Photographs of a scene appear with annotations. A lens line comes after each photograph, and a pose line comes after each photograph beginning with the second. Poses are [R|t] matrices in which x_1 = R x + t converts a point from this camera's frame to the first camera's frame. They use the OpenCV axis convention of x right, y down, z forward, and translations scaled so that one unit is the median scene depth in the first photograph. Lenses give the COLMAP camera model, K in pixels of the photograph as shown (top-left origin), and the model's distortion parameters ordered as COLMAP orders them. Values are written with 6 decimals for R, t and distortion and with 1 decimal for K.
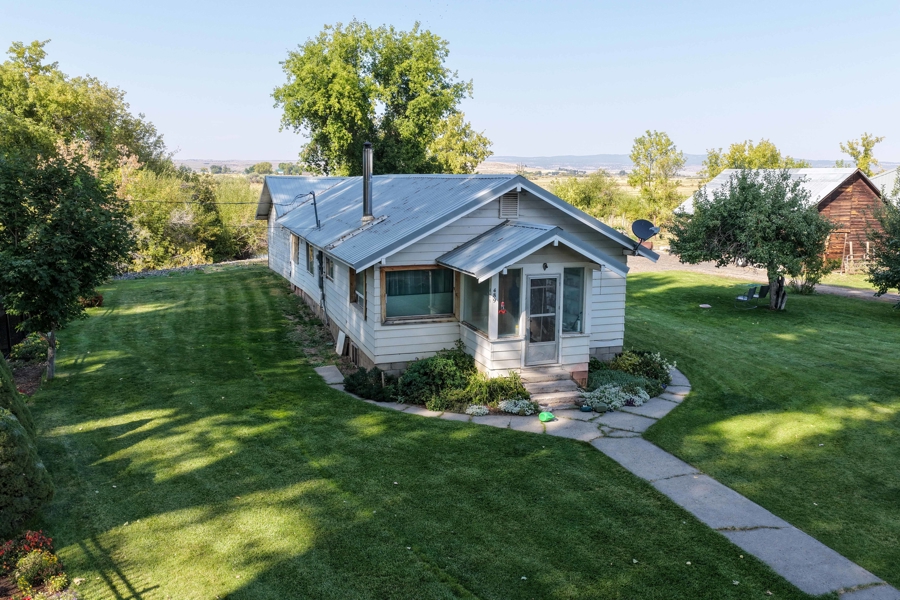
lens RADIAL K [[720.6, 0, 449.6], [0, 720.6, 298.7], [0, 0, 1]] dist [-0.013691, 0.012271]
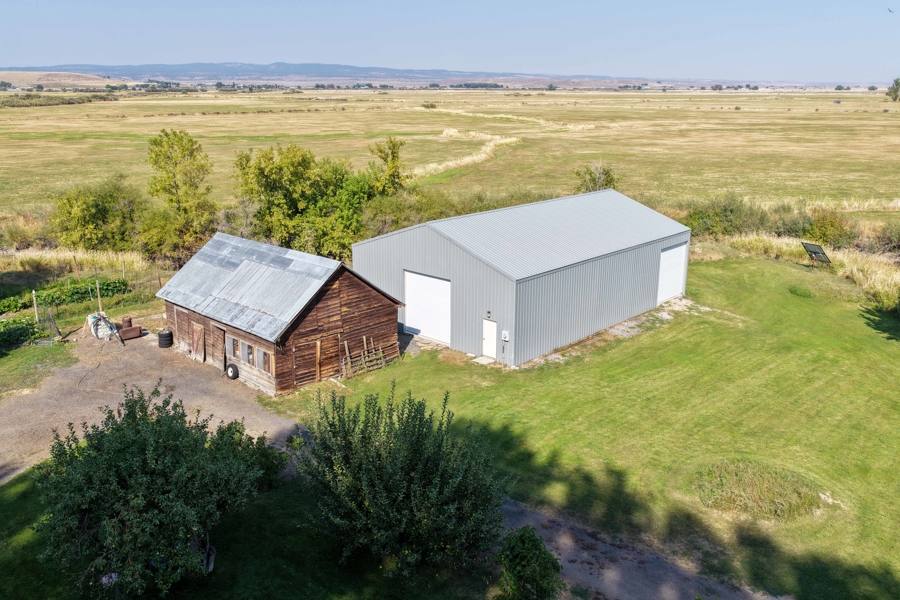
lens RADIAL K [[720.6, 0, 451.4], [0, 720.6, 297.9], [0, 0, 1]] dist [-0.013691, 0.012271]
pose [[0.862413, -0.148975, 0.483787, 0.209259], [0.091469, 0.985843, 0.140522, -0.204892], [-0.497873, -0.076936, 0.863831, 0.144710]]
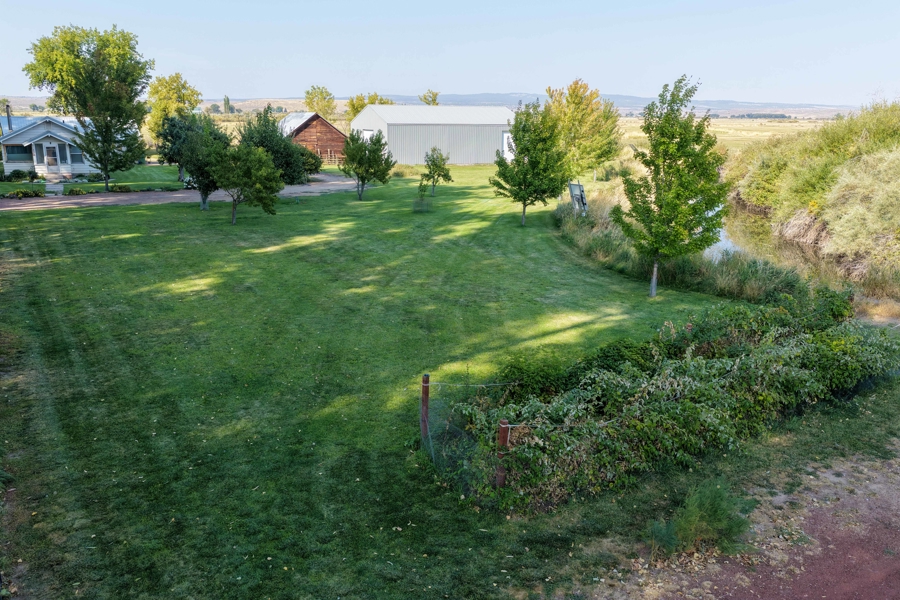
lens RADIAL K [[720.6, 0, 453.2], [0, 720.6, 300.3], [0, 0, 1]] dist [-0.013691, 0.012271]
pose [[0.986444, -0.038695, 0.159473, 0.497639], [0.025396, 0.996091, 0.084603, 0.158316], [-0.162123, -0.079406, 0.983570, -0.948833]]
